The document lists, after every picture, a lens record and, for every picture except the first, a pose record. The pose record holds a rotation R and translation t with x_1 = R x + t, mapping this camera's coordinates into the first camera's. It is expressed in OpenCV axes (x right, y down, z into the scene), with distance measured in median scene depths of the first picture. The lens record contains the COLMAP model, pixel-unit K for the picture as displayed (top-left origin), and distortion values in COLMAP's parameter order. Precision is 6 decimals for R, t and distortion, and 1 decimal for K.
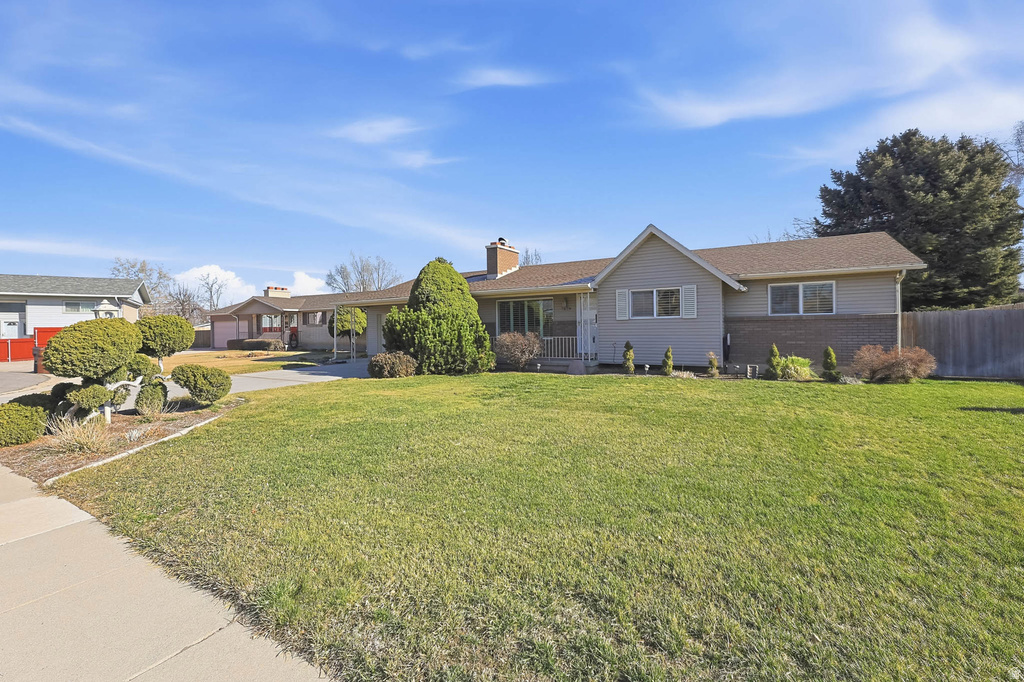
lens RADIAL K [[420.0, 0, 508.8], [0, 420.0, 318.7], [0, 0, 1]] dist [-0.000833, -0.000152]
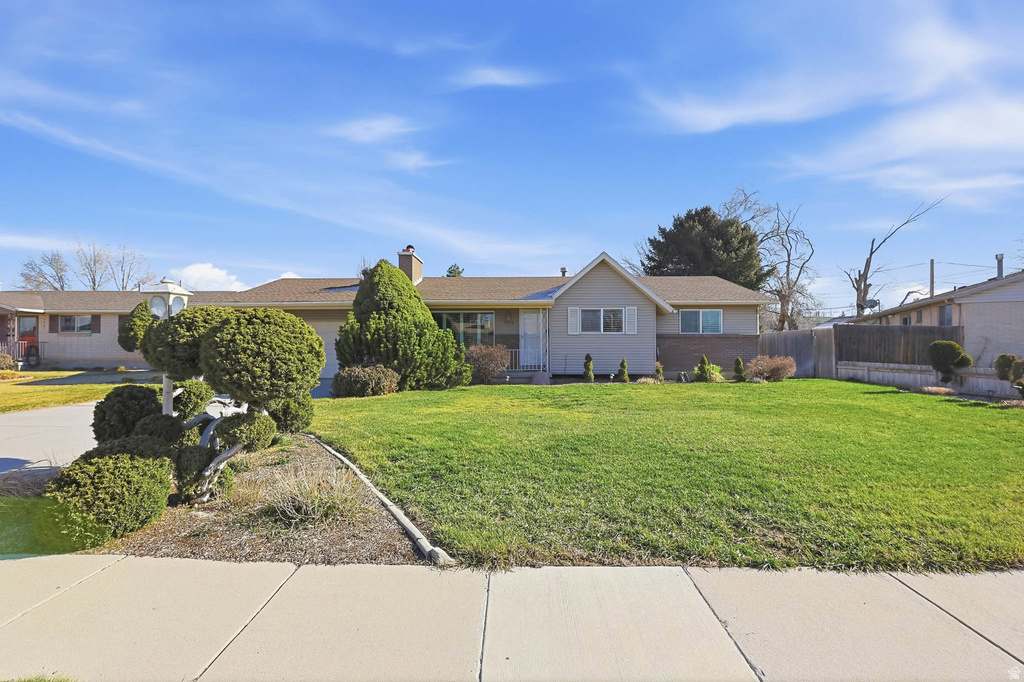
lens RADIAL K [[420.0, 0, 508.8], [0, 420.0, 318.7], [0, 0, 1]] dist [-0.000833, -0.000152]
pose [[0.878376, 0.041767, 0.476141, -0.436507], [-0.022868, 0.998706, -0.045421, 0.016613], [-0.477422, 0.029009, 0.878195, 0.112487]]
